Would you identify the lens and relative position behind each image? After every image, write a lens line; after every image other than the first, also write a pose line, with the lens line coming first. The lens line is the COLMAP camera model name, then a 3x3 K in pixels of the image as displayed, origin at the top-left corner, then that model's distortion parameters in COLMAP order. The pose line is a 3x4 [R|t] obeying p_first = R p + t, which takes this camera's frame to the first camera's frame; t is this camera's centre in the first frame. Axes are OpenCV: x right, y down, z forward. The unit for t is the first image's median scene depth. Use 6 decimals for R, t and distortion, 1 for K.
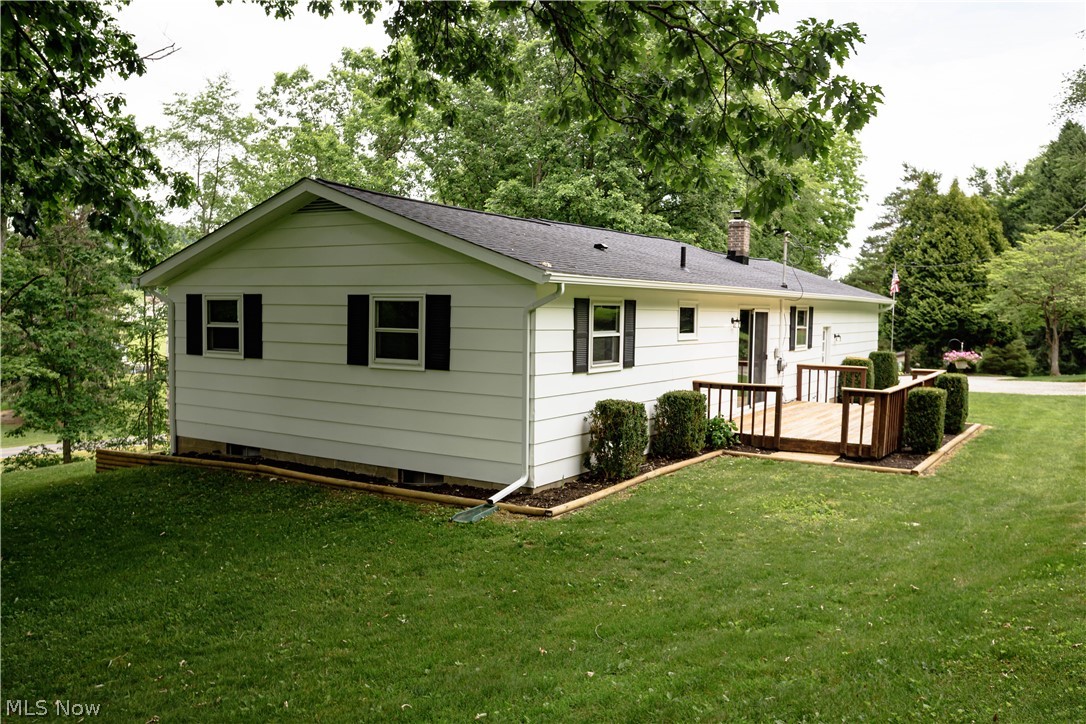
lens RADIAL K [[940.8, 0, 544.9], [0, 940.8, 362.5], [0, 0, 1]] dist [-0.007725, -0.003869]
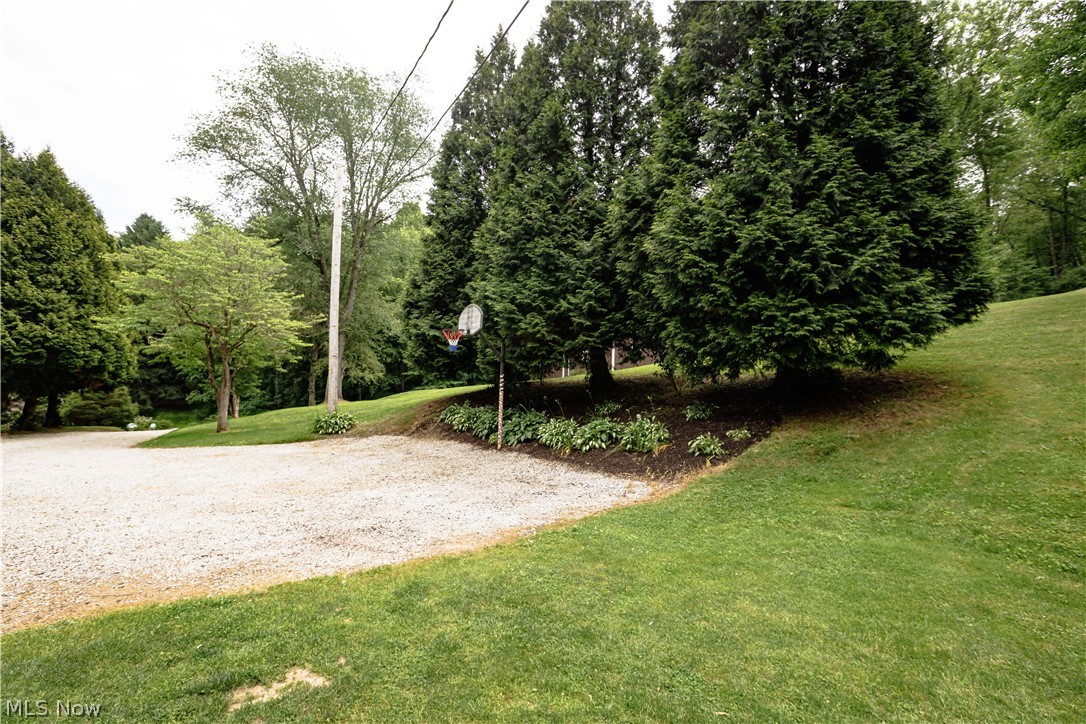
lens RADIAL K [[512.4, 0, 545.4], [0, 512.4, 359.2], [0, 0, 1]] dist [0.001235, 0.000222]
pose [[0.345725, 0.059033, 0.936477, 0.231265], [0.018505, 0.997396, -0.069705, -0.008084], [-0.938153, 0.041429, 0.343733, 0.563453]]
